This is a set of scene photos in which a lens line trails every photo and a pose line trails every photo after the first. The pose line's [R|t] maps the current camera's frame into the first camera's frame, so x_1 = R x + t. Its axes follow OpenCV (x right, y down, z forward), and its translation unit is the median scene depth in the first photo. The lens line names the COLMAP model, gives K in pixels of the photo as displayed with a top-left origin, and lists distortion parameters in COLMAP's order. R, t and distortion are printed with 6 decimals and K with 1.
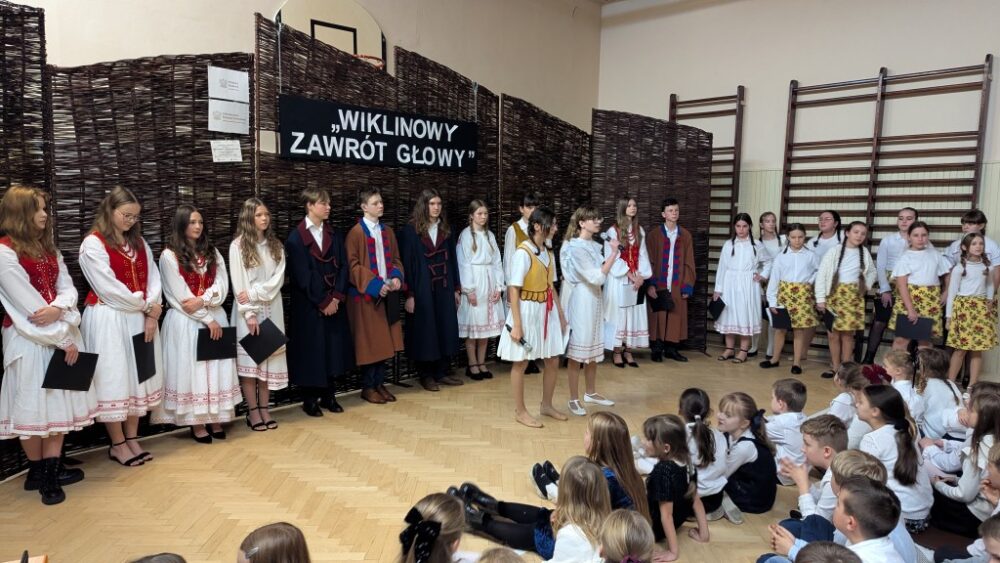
lens RADIAL K [[703.6, 0, 500.0], [0, 703.6, 281.5], [0, 0, 1]] dist [0.062172, -0.058480]
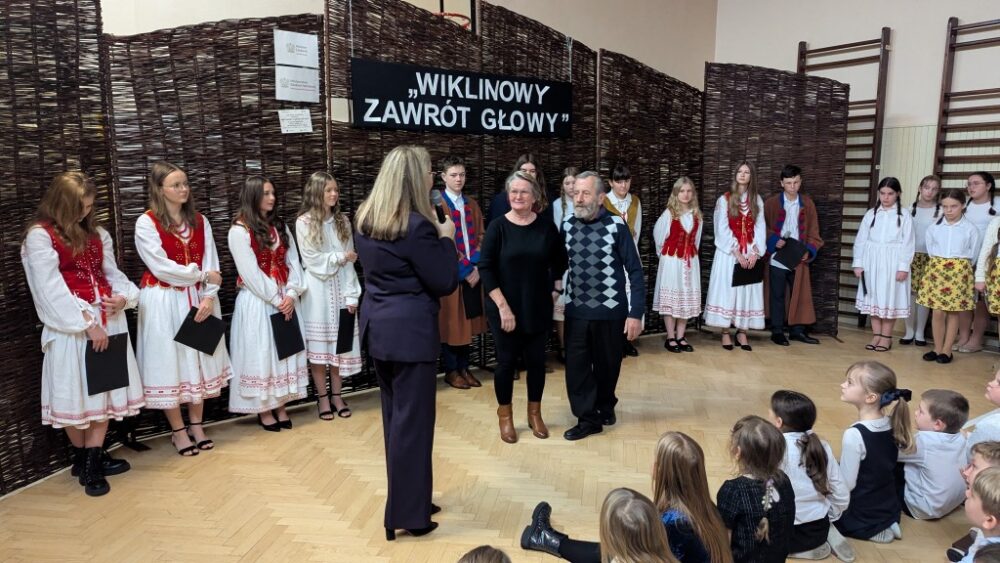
lens RADIAL K [[702.3, 0, 508.8], [0, 702.3, 276.8], [0, 0, 1]] dist [0.060682, -0.050726]
pose [[0.988194, 0.004651, -0.153137, 0.032235], [0.001213, 0.999270, 0.038172, -0.011857], [0.153202, -0.037907, 0.987467, 0.097128]]
